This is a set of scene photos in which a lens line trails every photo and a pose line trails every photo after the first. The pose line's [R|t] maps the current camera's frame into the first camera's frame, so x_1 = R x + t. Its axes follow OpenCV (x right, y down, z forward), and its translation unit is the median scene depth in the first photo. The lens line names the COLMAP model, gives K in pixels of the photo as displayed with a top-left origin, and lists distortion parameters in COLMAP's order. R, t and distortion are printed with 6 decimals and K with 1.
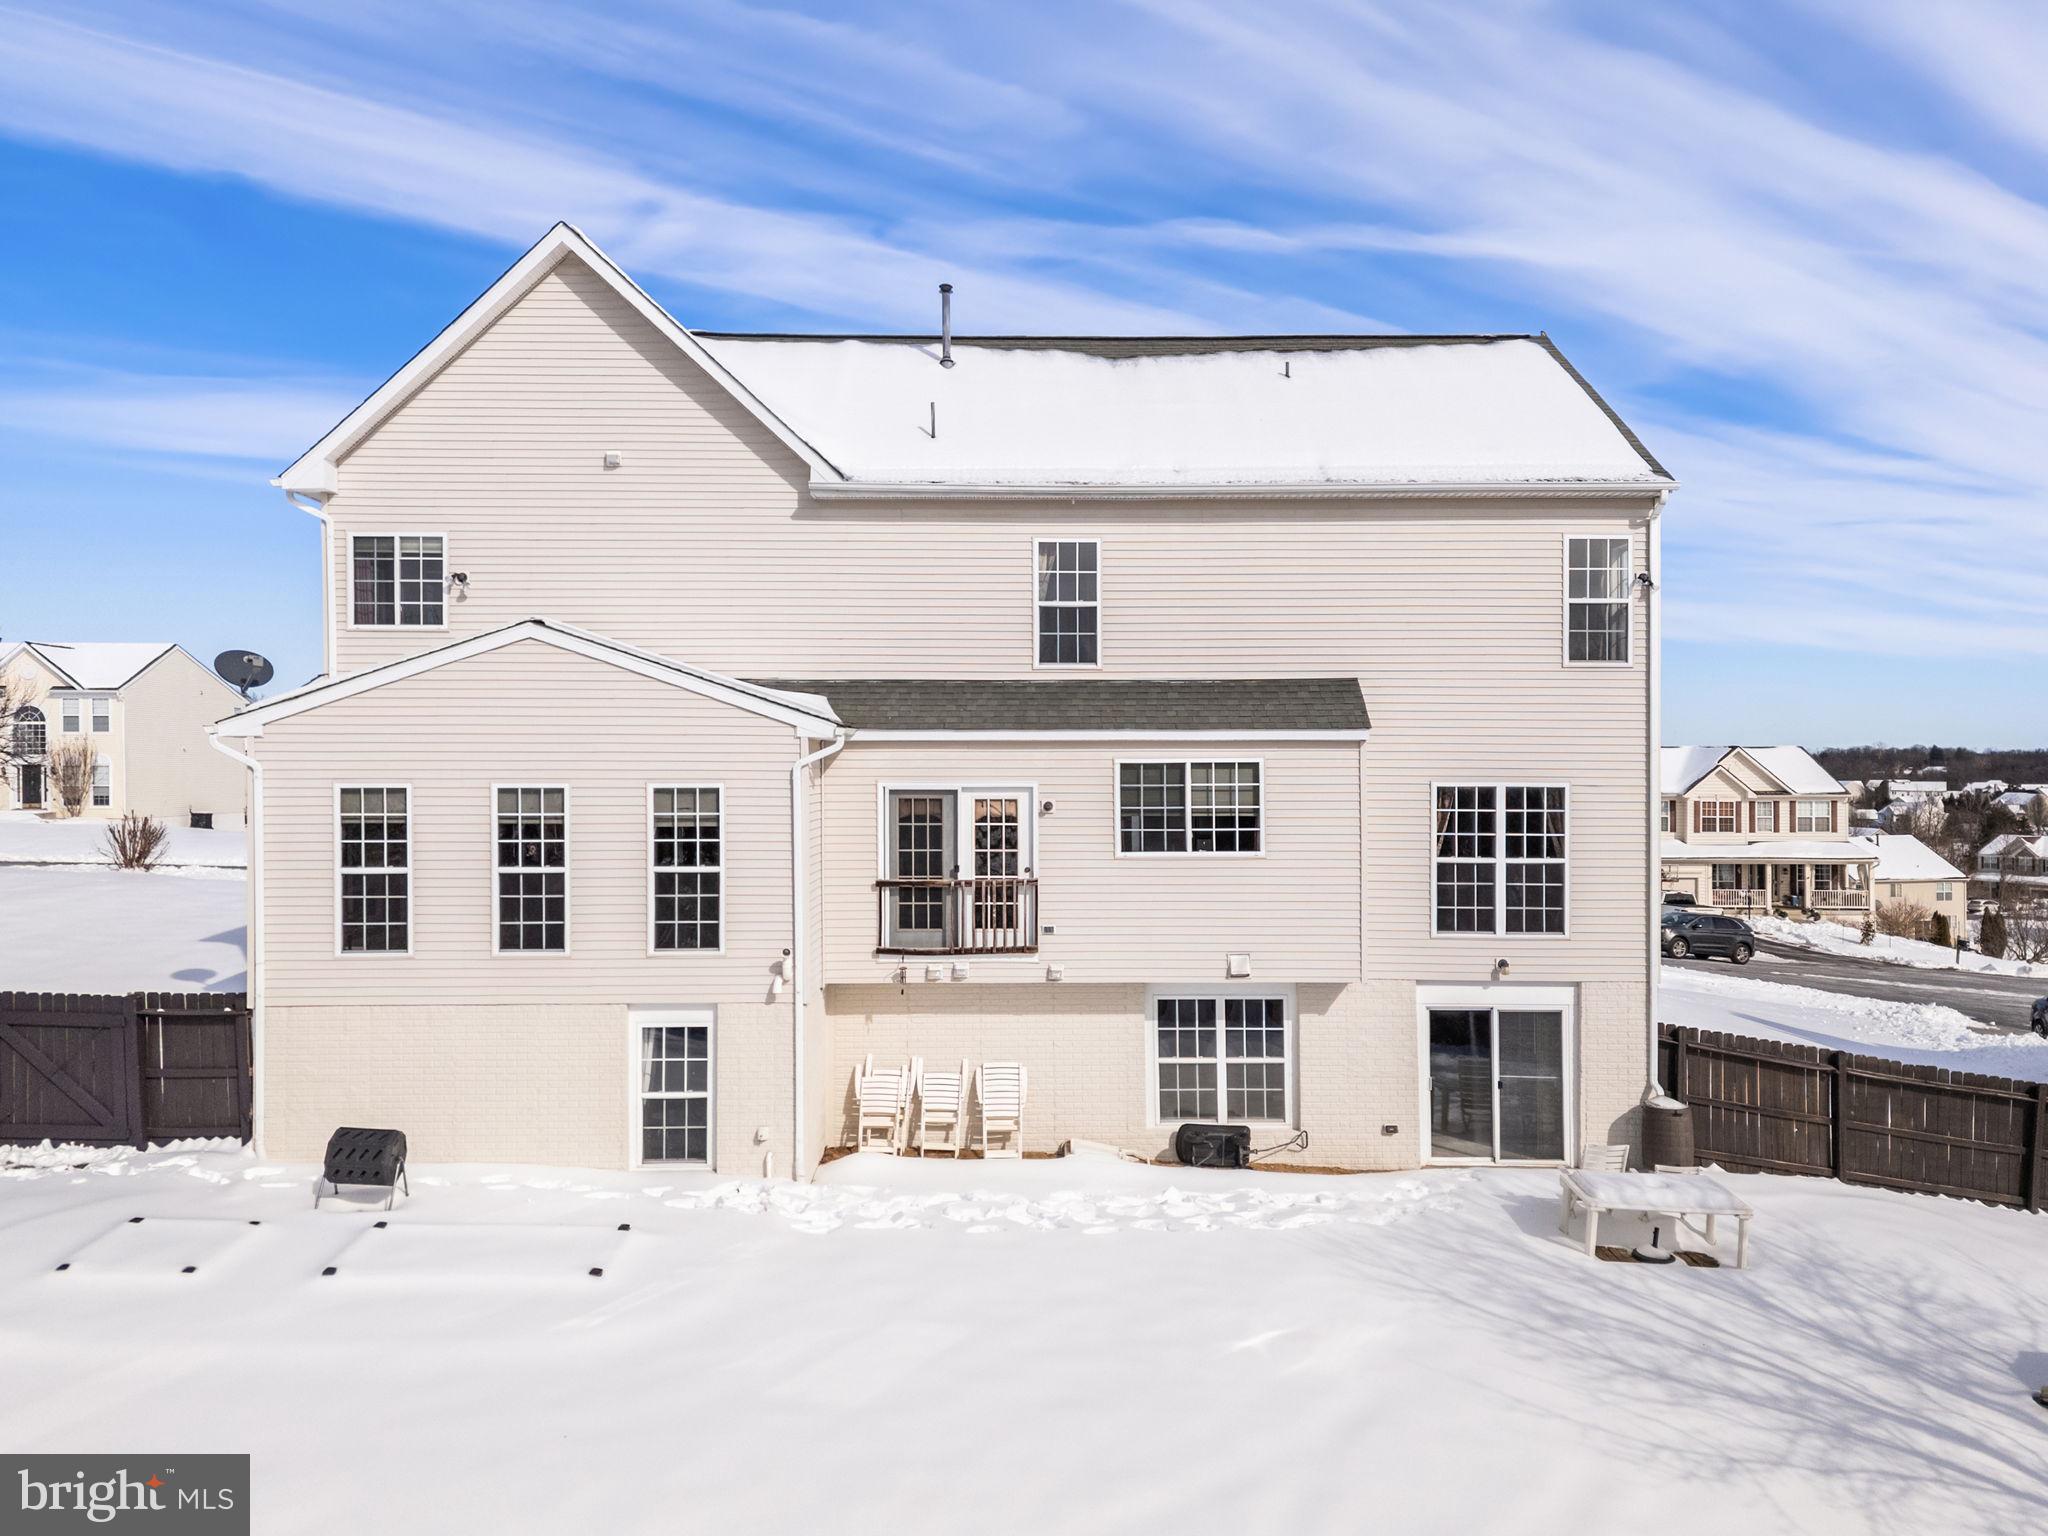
lens RADIAL K [[1483.3, 0, 1024.0], [0, 1483.3, 768.0], [0, 0, 1]] dist [0.157547, -0.173184]
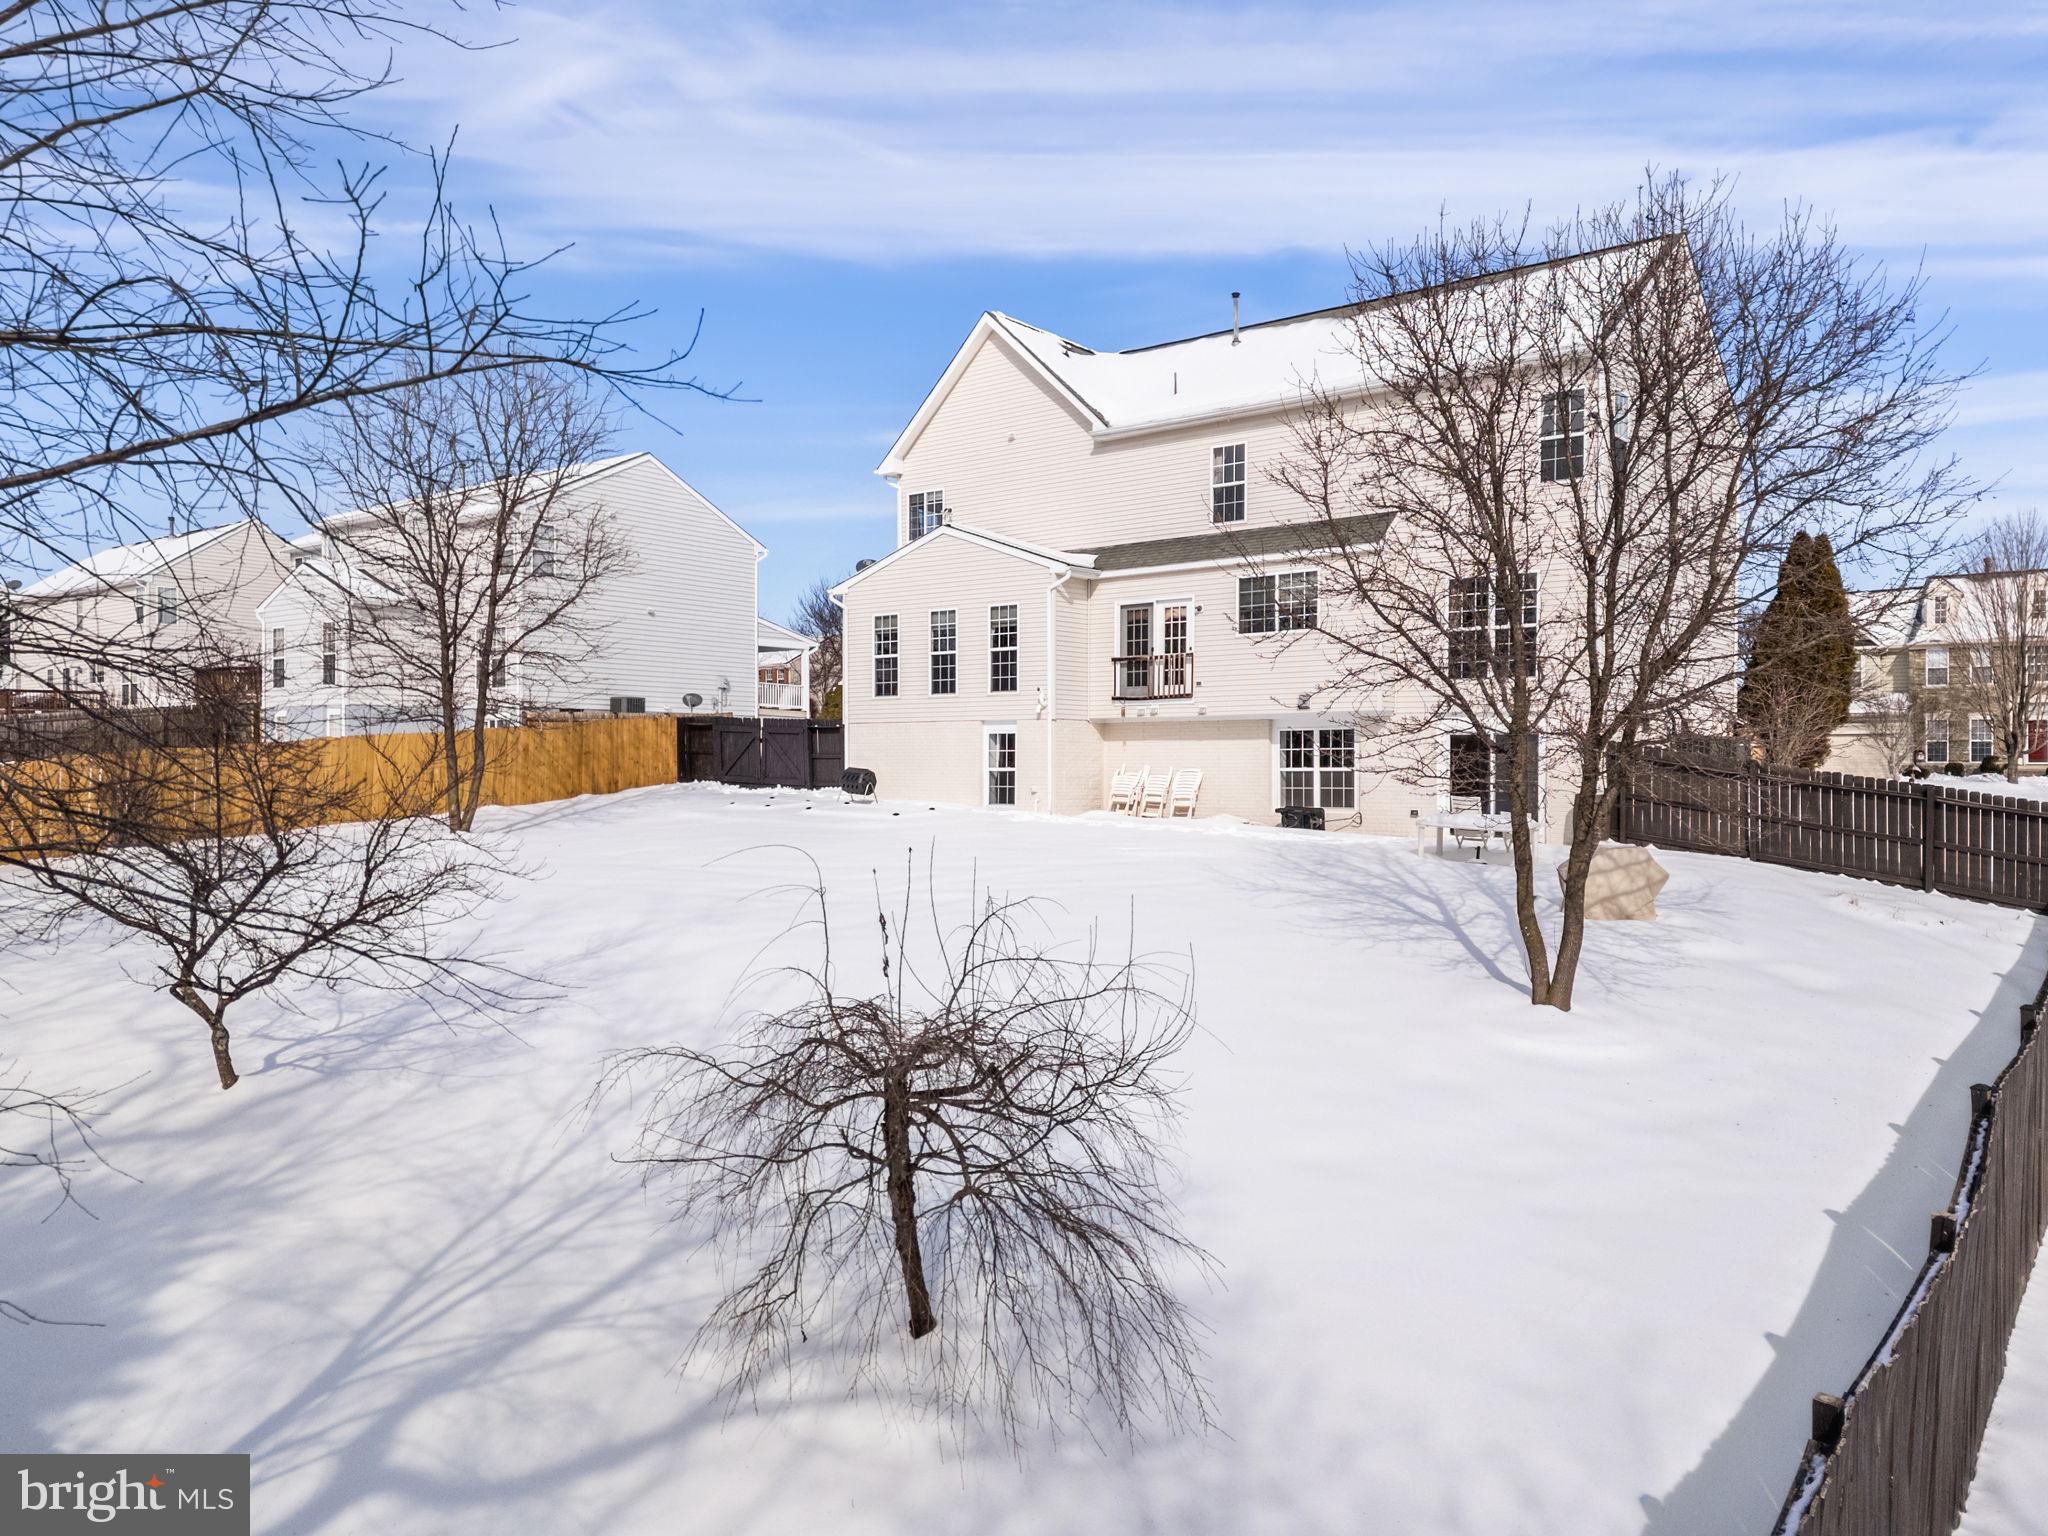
lens RADIAL K [[1483.3, 0, 1024.0], [0, 1483.3, 768.0], [0, 0, 1]] dist [0.157547, -0.173184]
pose [[0.784876, 0.001320, -0.619651, 0.880947], [-0.003166, 0.999993, -0.001880, 0.204986], [0.619644, 0.003437, 0.784875, -0.412567]]
